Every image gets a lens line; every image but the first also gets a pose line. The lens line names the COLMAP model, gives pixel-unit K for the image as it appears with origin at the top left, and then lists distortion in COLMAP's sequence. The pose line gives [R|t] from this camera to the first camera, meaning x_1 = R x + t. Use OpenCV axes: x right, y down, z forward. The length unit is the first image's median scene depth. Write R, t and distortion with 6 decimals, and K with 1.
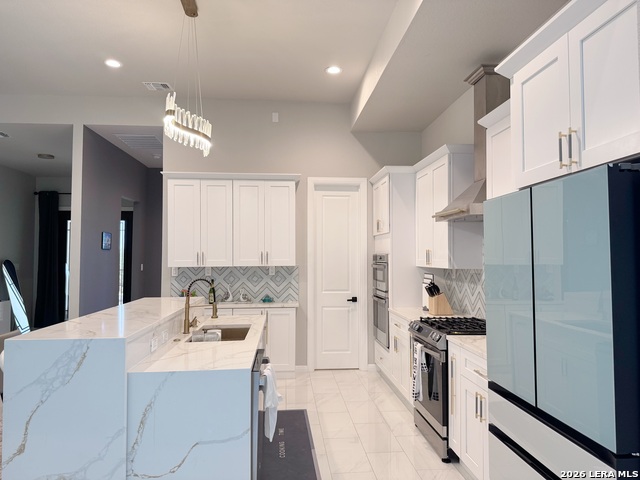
lens RADIAL K [[446.6, 0, 318.3], [0, 446.6, 239.0], [0, 0, 1]] dist [0.089346, -0.122599]
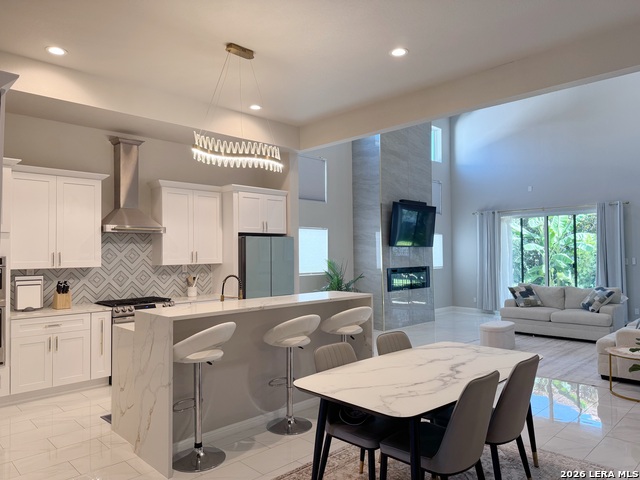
lens RADIAL K [[446.6, 0, 319.3], [0, 446.6, 240.5], [0, 0, 1]] dist [0.089346, -0.122599]
pose [[-0.642581, 0.030605, 0.765606, -1.014942], [-0.019059, 0.998254, -0.055901, 0.043943], [-0.765981, -0.050512, -0.640876, 1.206506]]
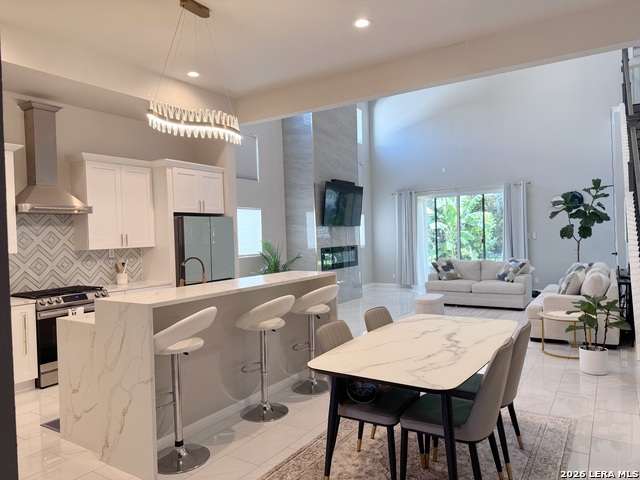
lens RADIAL K [[446.6, 0, 317.7], [0, 446.6, 239.0], [0, 0, 1]] dist [0.089346, -0.122599]
pose [[-0.791750, 0.020773, 0.610492, -0.892164], [0.008829, 0.999706, -0.022566, 0.054468], [-0.610782, -0.012477, -0.791701, 1.274047]]
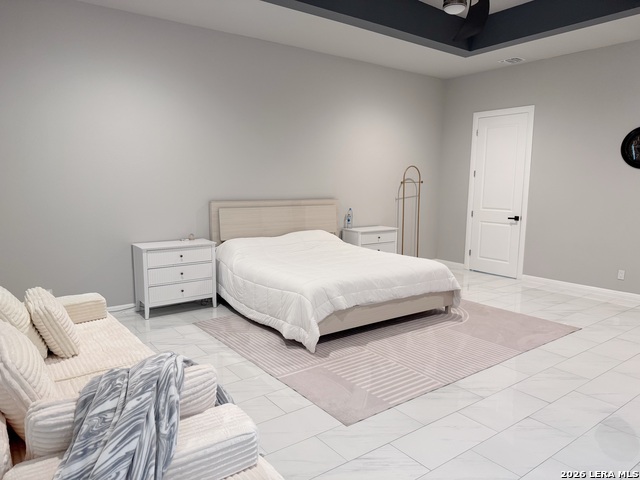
lens RADIAL K [[446.6, 0, 320.7], [0, 446.6, 239.1], [0, 0, 1]] dist [0.089346, -0.122599]
pose [[0.535059, 0.118355, -0.836483, 0.995986], [0.025214, 0.987460, 0.155845, -0.006489], [0.844438, -0.104477, 0.525365, -0.039570]]
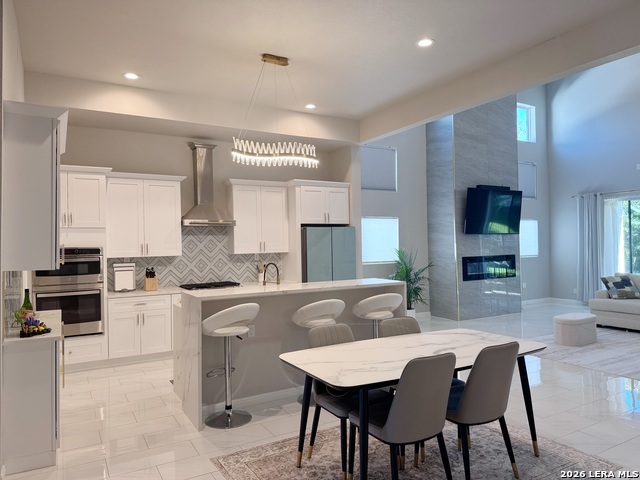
lens RADIAL K [[446.6, 0, 320.0], [0, 446.6, 240.4], [0, 0, 1]] dist [0.089346, -0.122599]
pose [[-0.429074, 0.017142, 0.903107, -1.169740], [-0.015684, 0.999528, -0.026424, 0.040830], [-0.903133, -0.025503, -0.428602, 1.091479]]
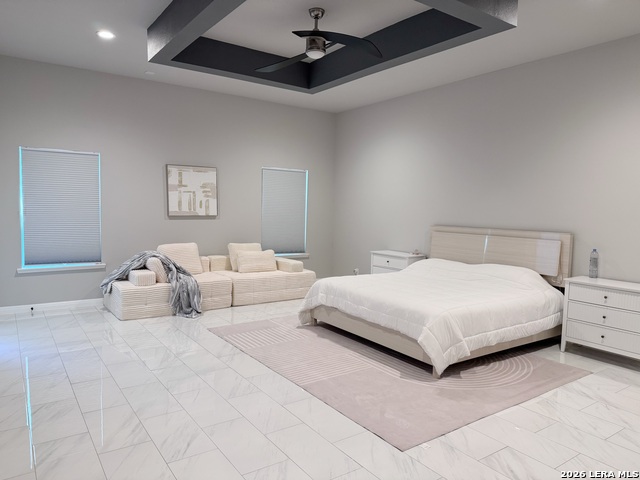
lens RADIAL K [[446.6, 0, 324.5], [0, 446.6, 242.9], [0, 0, 1]] dist [0.089346, -0.122599]
pose [[-0.855368, 0.028337, -0.517245, 0.877214], [0.003899, 0.998827, 0.048272, 0.056863], [0.518006, 0.039274, -0.854475, 1.370914]]
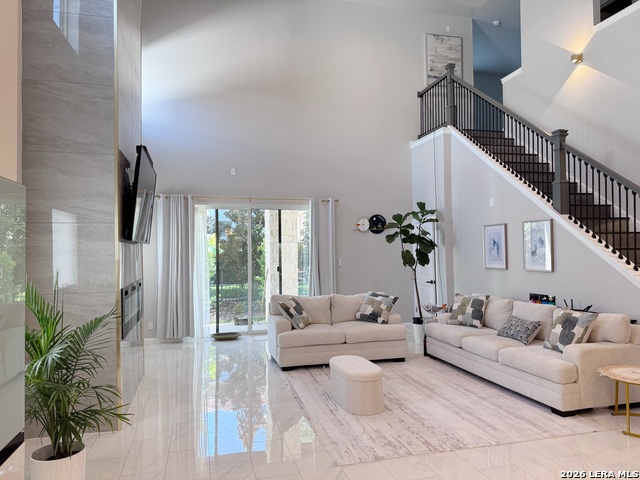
lens RADIAL K [[446.6, 0, 319.9], [0, 446.6, 242.0], [0, 0, 1]] dist [0.089346, -0.122599]
pose [[-0.983400, 0.011505, -0.181085, 0.029137], [0.022574, 0.997992, -0.059181, 0.021073], [0.180040, -0.062287, -0.981685, 0.704283]]
